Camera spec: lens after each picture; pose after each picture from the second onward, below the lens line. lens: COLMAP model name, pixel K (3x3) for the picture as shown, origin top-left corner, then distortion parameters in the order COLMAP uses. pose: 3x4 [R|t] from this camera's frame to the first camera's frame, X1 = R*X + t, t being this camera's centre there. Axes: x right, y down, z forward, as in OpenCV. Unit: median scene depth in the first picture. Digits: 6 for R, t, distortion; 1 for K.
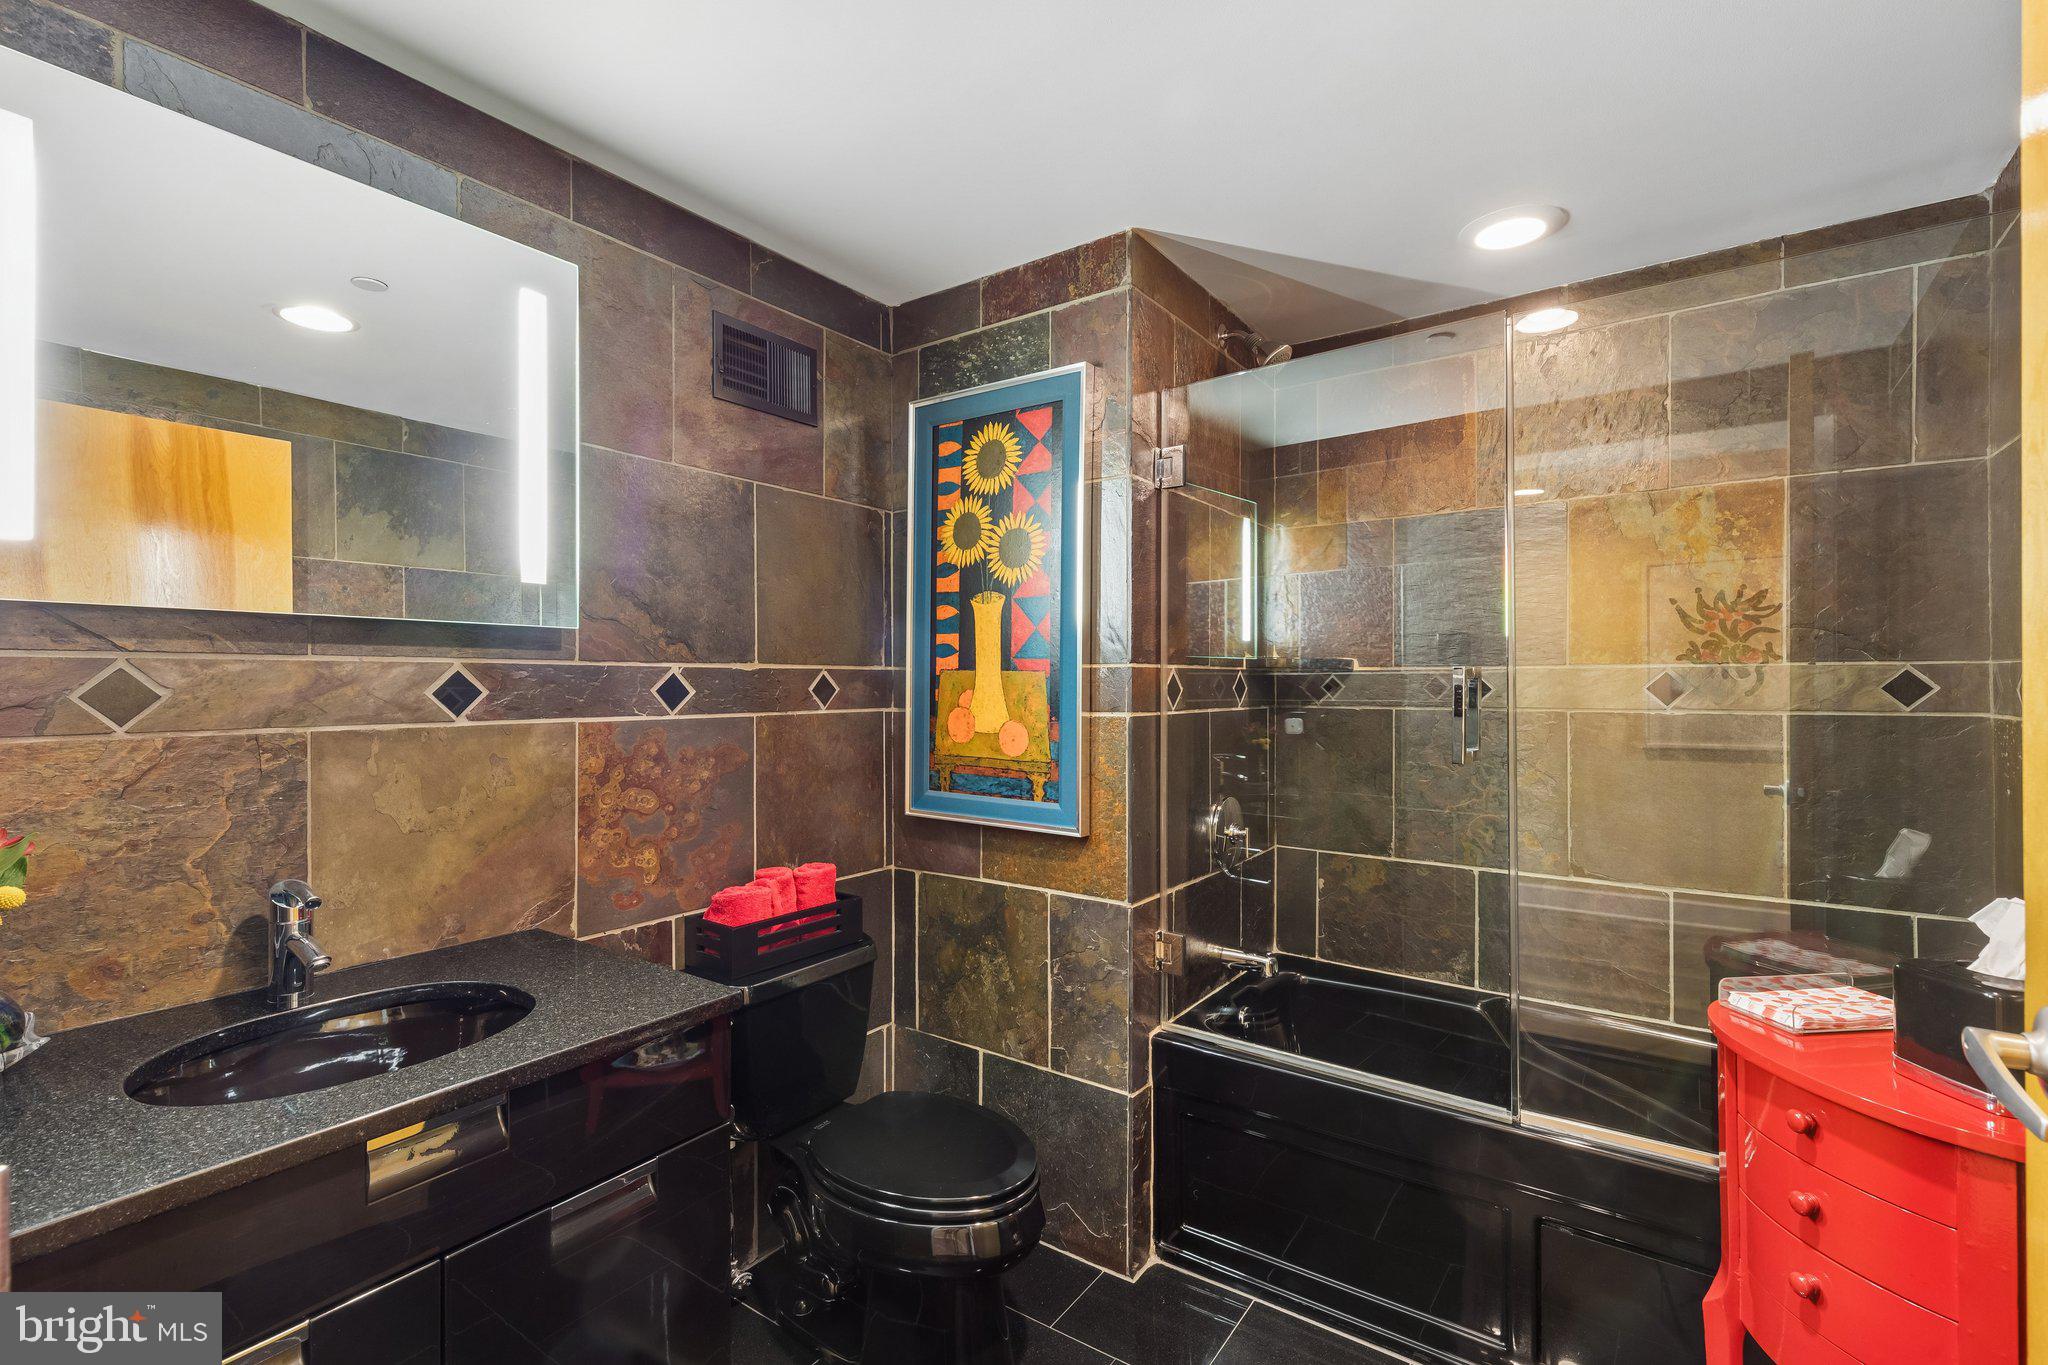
lens RADIAL K [[931.2, 0, 1014.4], [0, 931.2, 680.8], [0, 0, 1]] dist [0.011459, -0.001958]
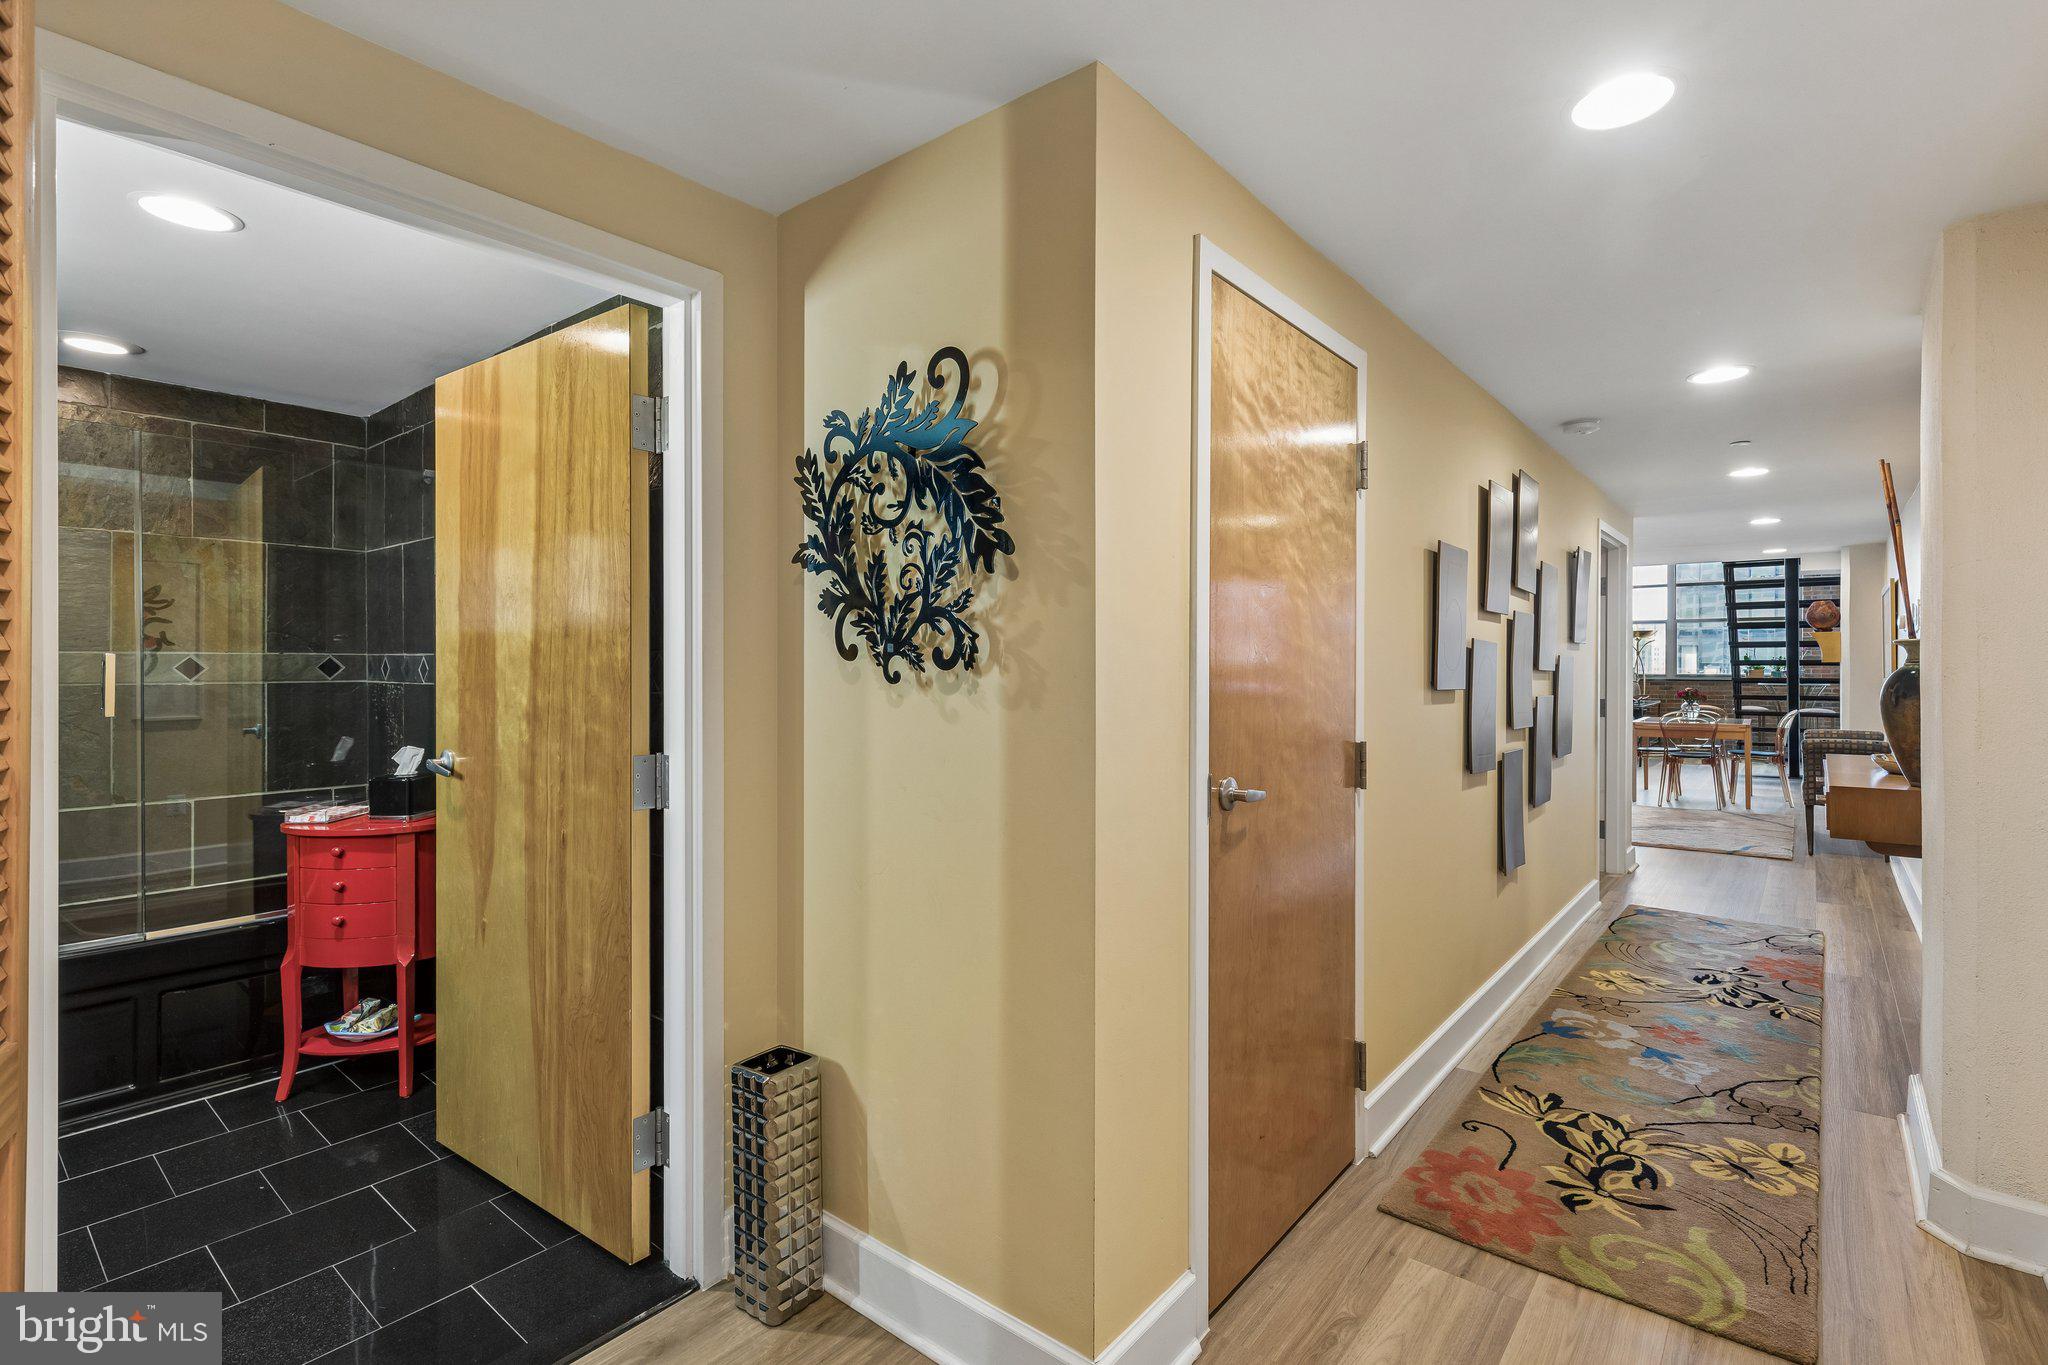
lens RADIAL K [[931.2, 0, 1025.6], [0, 931.2, 671.6], [0, 0, 1]] dist [0.011459, -0.001958]
pose [[0.076636, -0.005205, 0.997046, -0.803368], [-0.005419, 0.999969, 0.005637, -0.001788], [-0.997044, -0.005834, 0.076605, -0.525131]]
